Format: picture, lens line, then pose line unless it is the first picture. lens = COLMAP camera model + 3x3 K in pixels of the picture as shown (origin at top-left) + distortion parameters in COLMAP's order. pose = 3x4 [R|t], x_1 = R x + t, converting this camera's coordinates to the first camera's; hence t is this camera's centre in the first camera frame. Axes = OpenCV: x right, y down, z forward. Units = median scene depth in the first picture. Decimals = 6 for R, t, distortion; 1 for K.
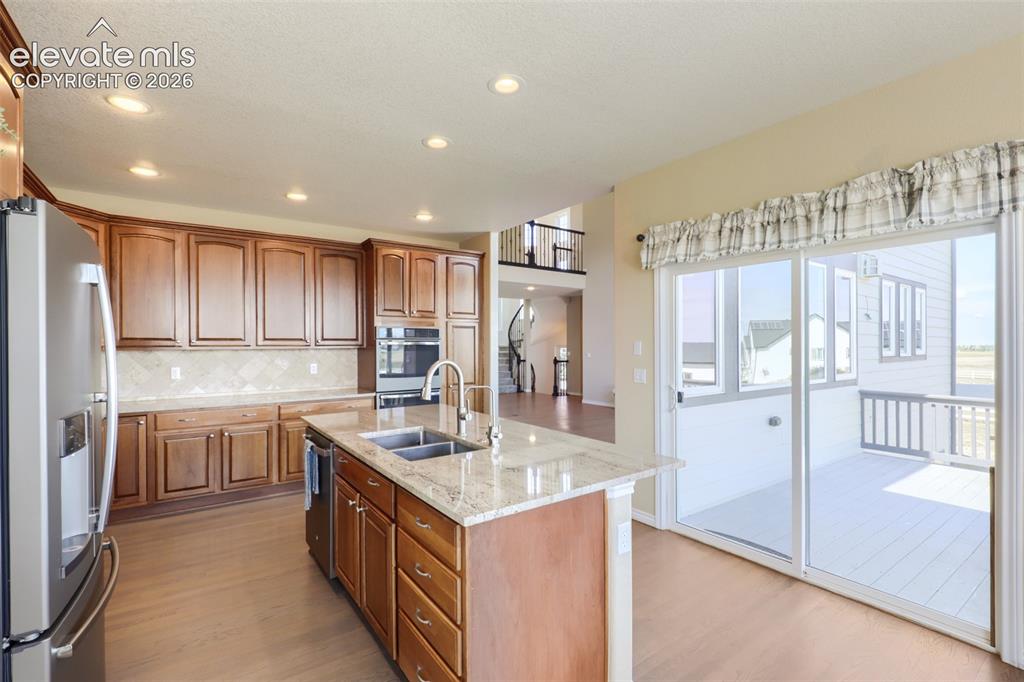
lens RADIAL K [[460.1, 0, 513.1], [0, 460.1, 341.7], [0, 0, 1]] dist [-0.017422, -0.000137]
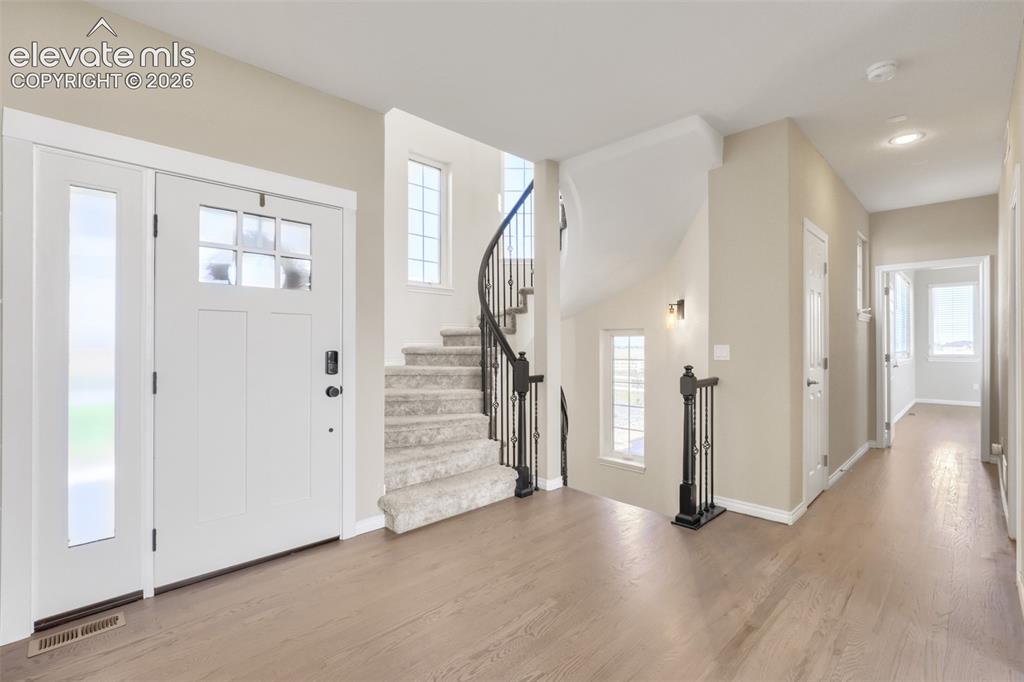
lens RADIAL K [[460.1, 0, 508.5], [0, 460.1, 343.4], [0, 0, 1]] dist [-0.017422, -0.000137]
pose [[0.990102, -0.001375, 0.140342, -0.038249], [0.000944, 0.999995, 0.003138, 0.021629], [-0.140346, -0.002974, 0.990098, 0.823618]]
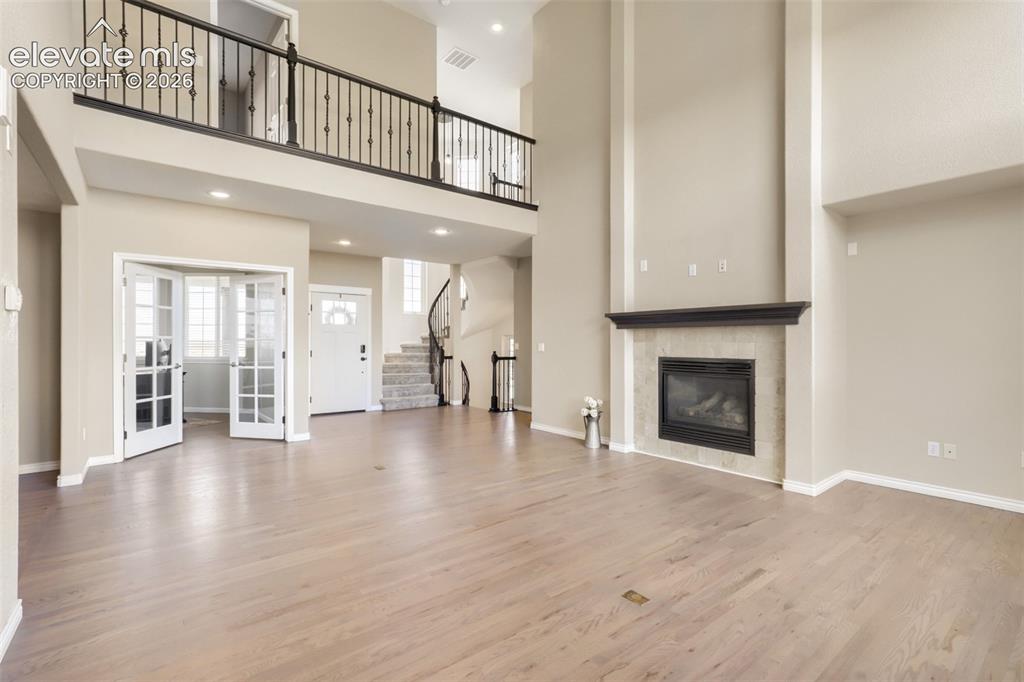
lens RADIAL K [[460.1, 0, 513.2], [0, 460.1, 343.8], [0, 0, 1]] dist [-0.017422, -0.000137]
pose [[0.998899, 0.001867, 0.046880, 0.093421], [-0.002292, 0.999957, 0.008999, 0.017711], [-0.046861, -0.009096, 0.998860, 0.385465]]
